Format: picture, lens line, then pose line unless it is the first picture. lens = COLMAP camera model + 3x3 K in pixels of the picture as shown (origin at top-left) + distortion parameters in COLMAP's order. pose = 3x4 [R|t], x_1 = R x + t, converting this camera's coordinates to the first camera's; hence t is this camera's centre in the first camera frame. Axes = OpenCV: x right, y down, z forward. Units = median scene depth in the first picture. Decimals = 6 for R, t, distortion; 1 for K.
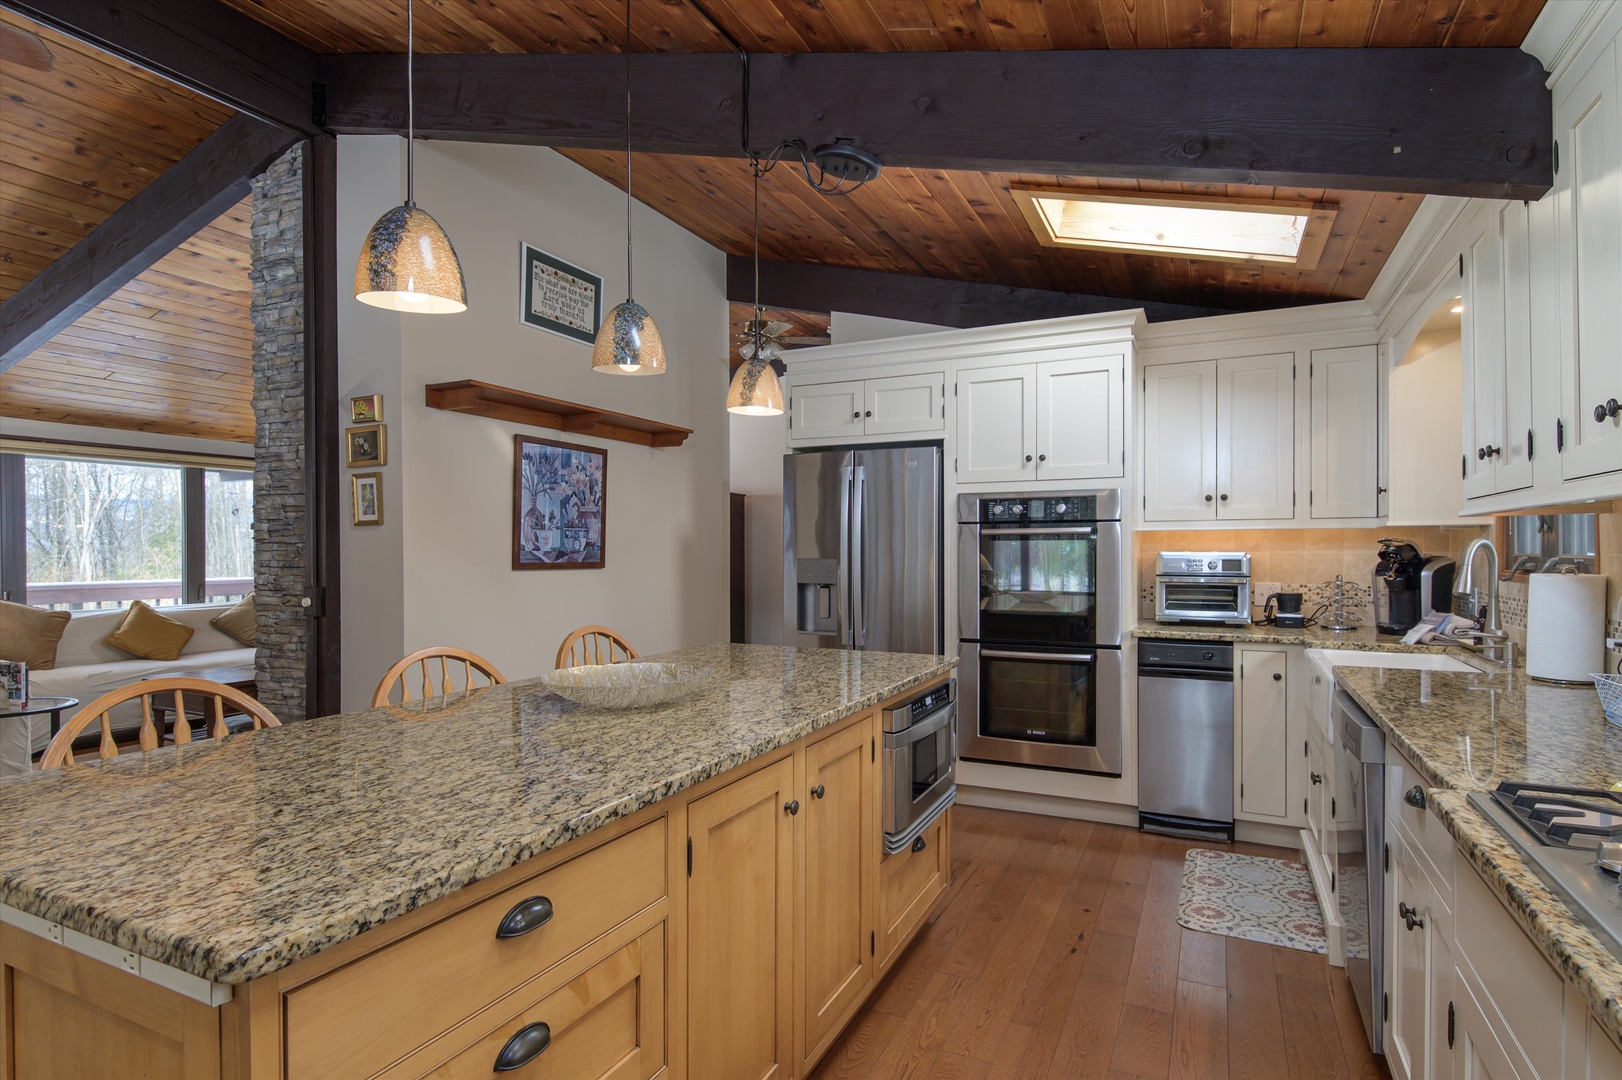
lens RADIAL K [[824.6, 0, 809.7], [0, 824.6, 554.8], [0, 0, 1]] dist [-0.003668, -0.001717]
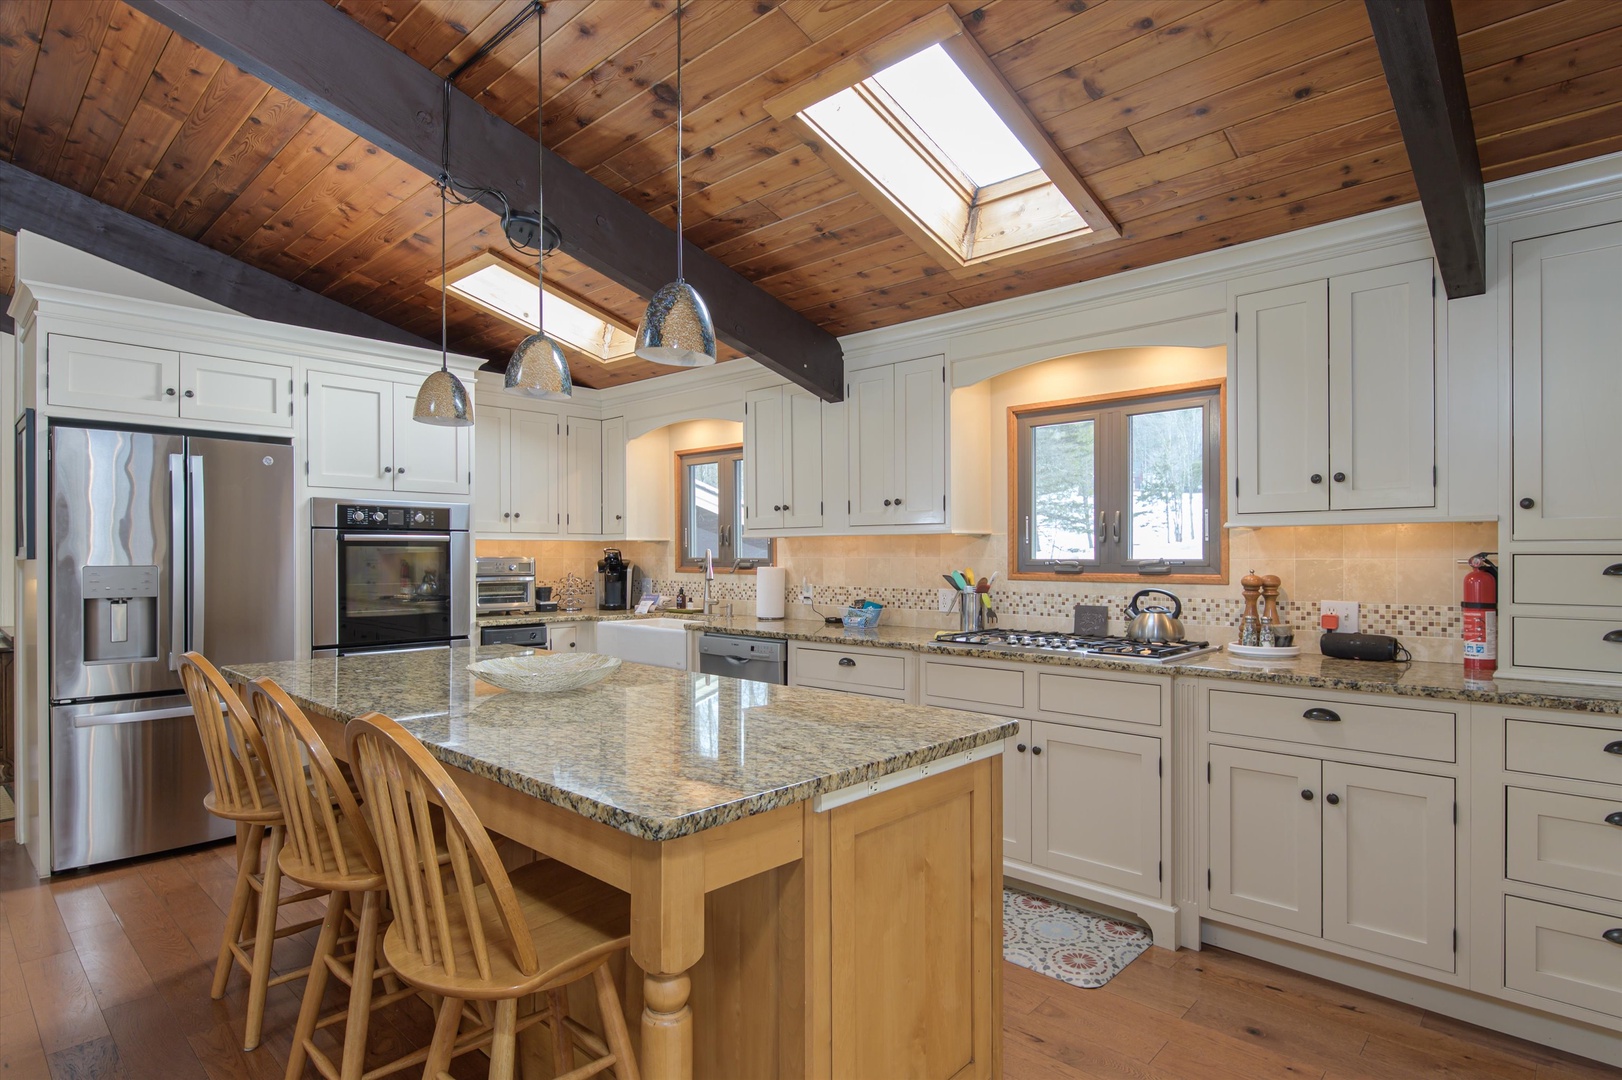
lens RADIAL K [[824.6, 0, 809.7], [0, 824.6, 554.8], [0, 0, 1]] dist [-0.003668, -0.001717]
pose [[0.305045, 0.002864, 0.952334, -0.574136], [0.006628, 0.999965, -0.005130, 0.002627], [-0.952315, 0.007877, 0.305016, 0.150319]]
